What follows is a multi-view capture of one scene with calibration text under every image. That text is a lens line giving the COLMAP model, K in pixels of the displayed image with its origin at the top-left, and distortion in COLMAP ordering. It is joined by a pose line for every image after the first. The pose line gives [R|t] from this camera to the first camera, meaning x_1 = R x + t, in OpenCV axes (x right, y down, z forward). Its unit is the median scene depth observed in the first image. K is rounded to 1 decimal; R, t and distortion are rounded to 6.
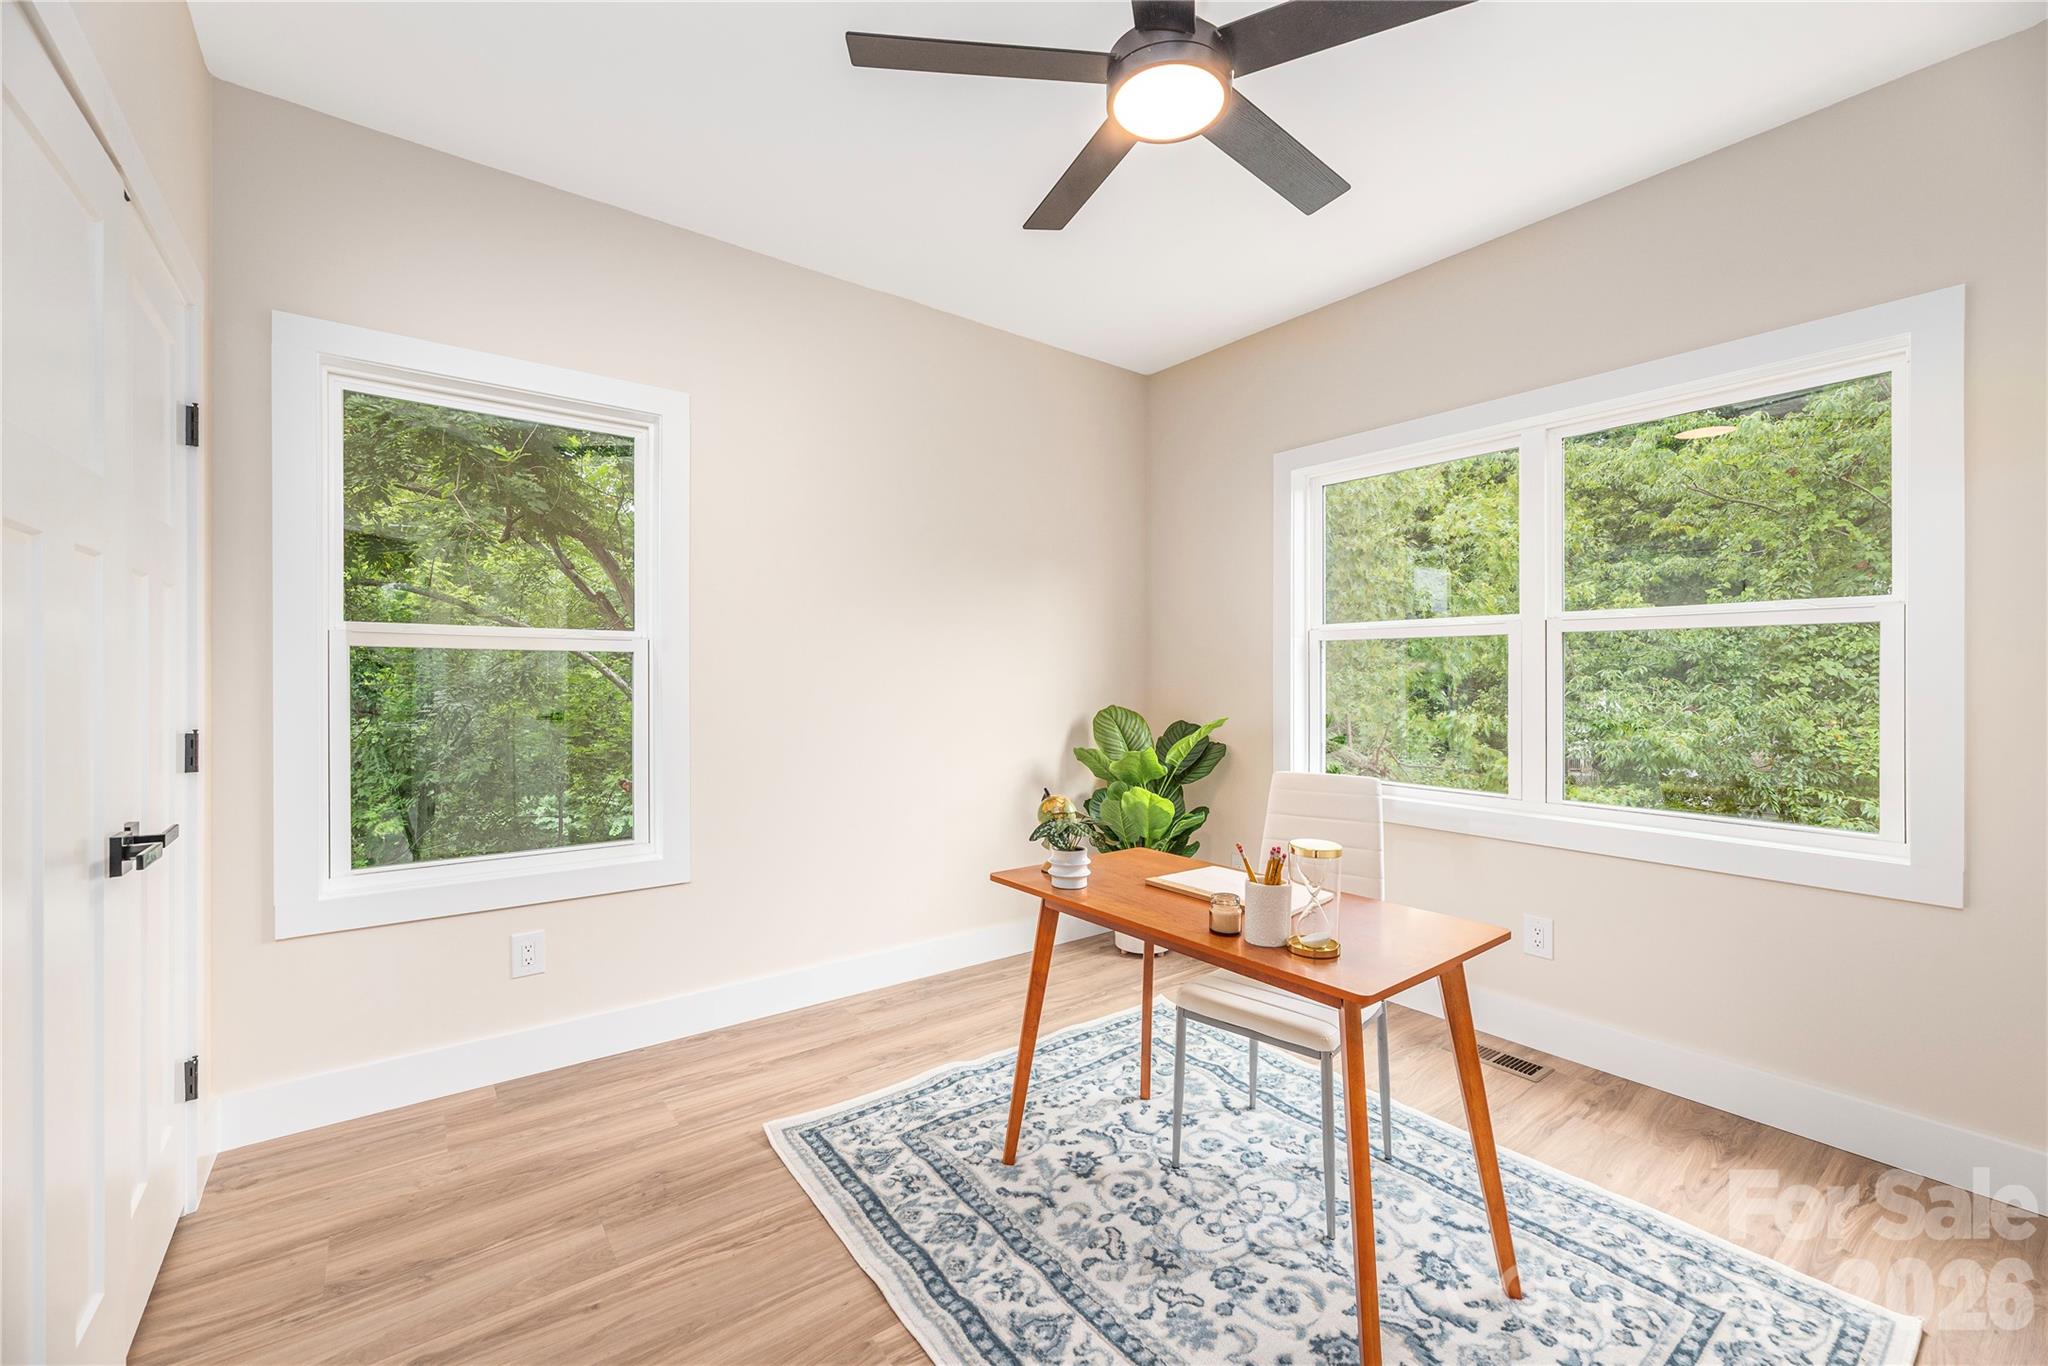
lens RADIAL K [[834.0, 0, 1011.9], [0, 834.0, 677.8], [0, 0, 1]] dist [-0.000252, -0.000145]
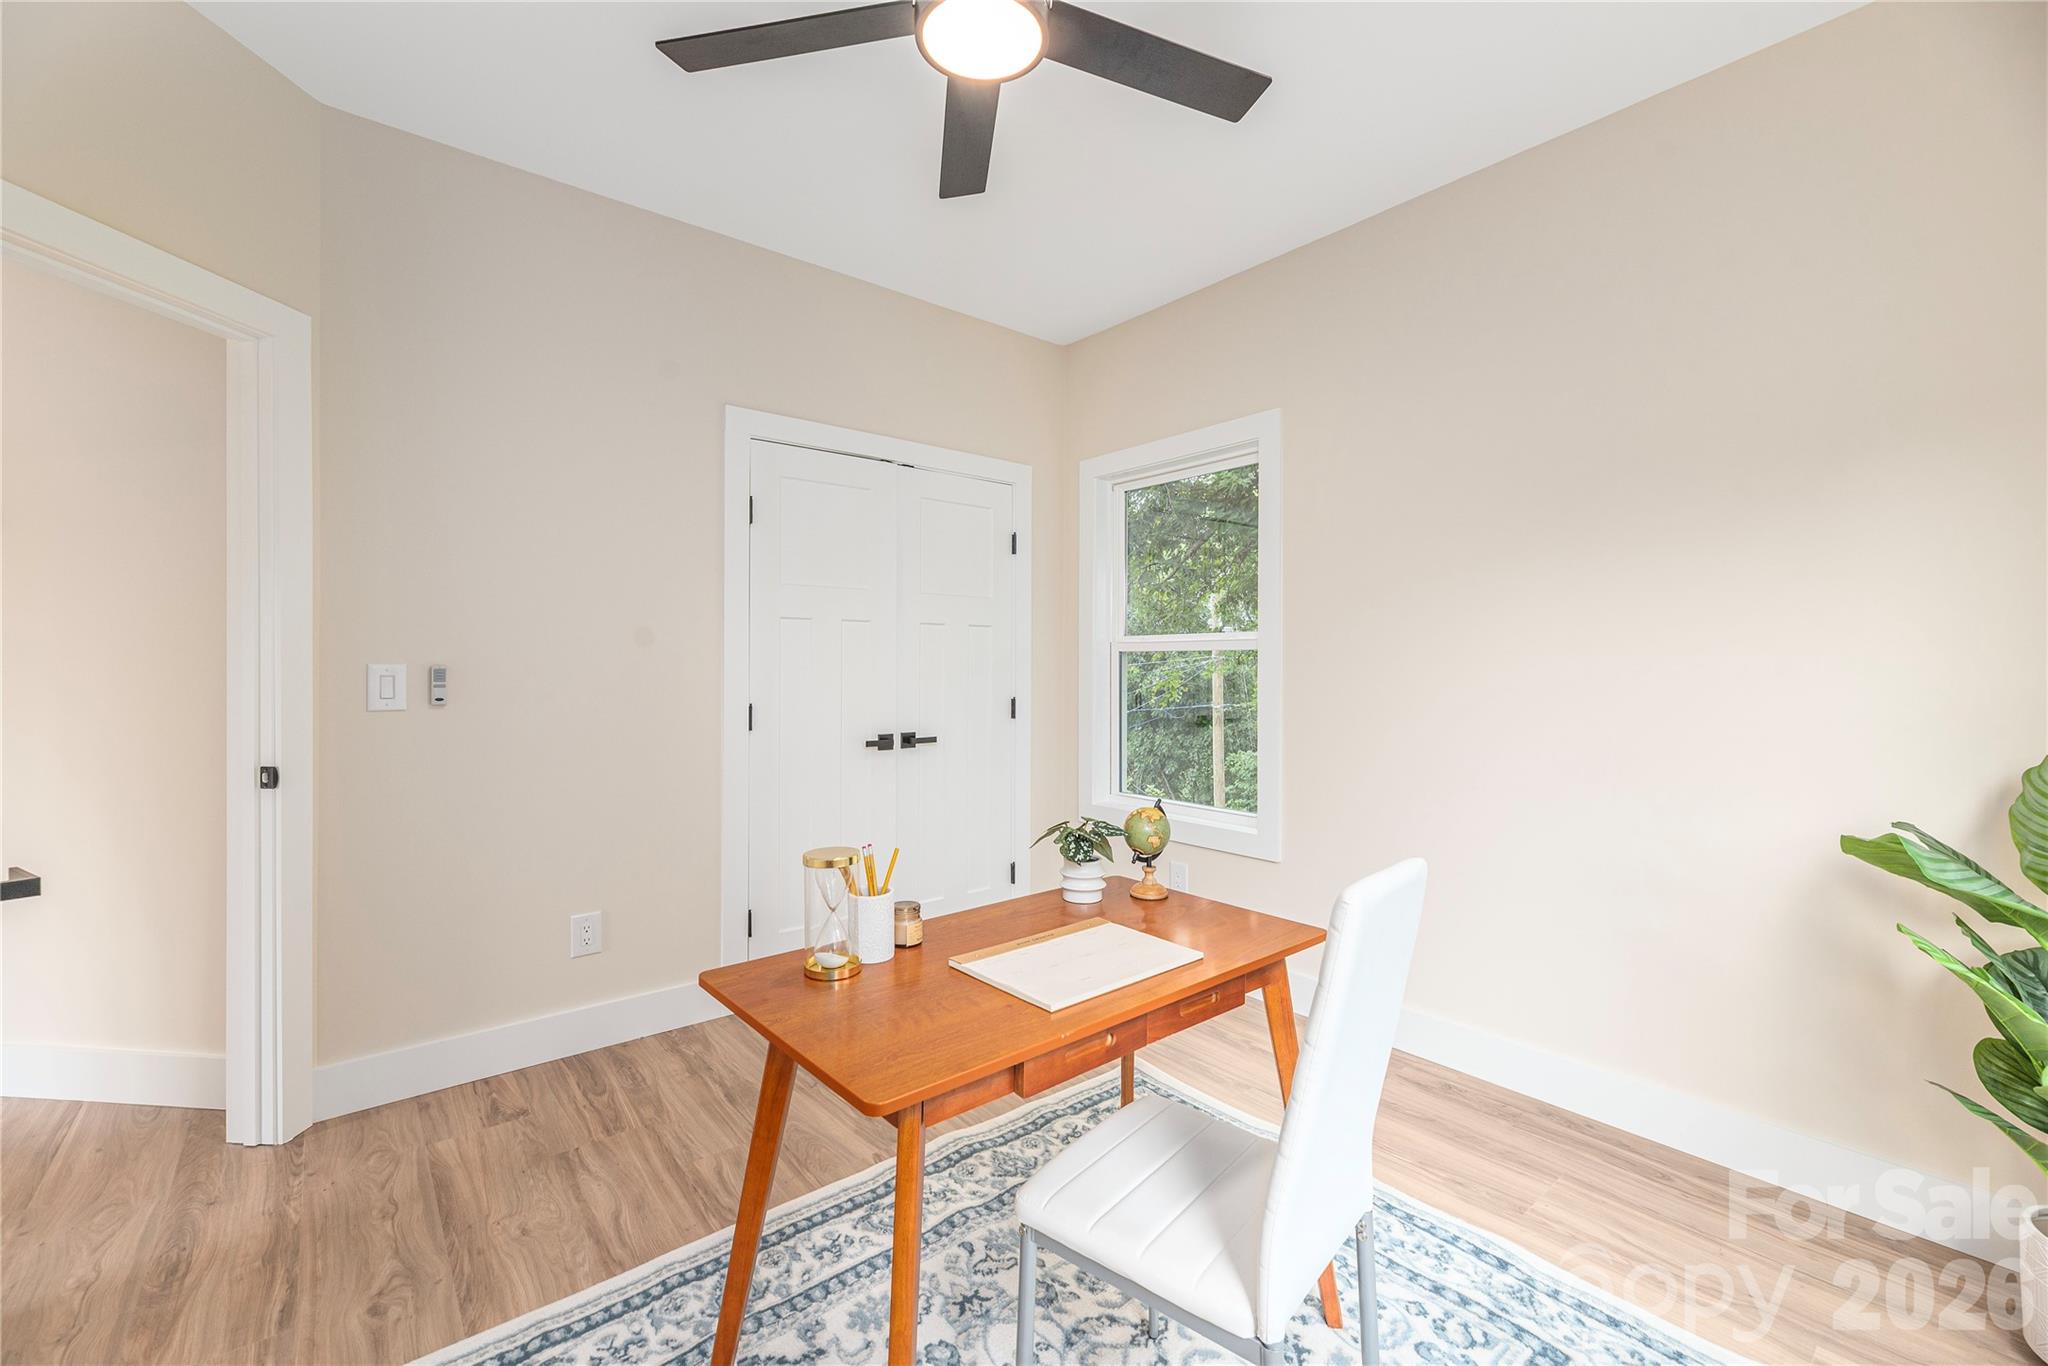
lens RADIAL K [[834.0, 0, 1010.1], [0, 834.0, 671.4], [0, 0, 1]] dist [-0.000252, -0.000145]
pose [[0.048030, 0.004331, -0.998836, 1.049399], [-0.009124, 0.999951, 0.003897, -0.002124], [0.998804, 0.008926, 0.048067, 0.947322]]
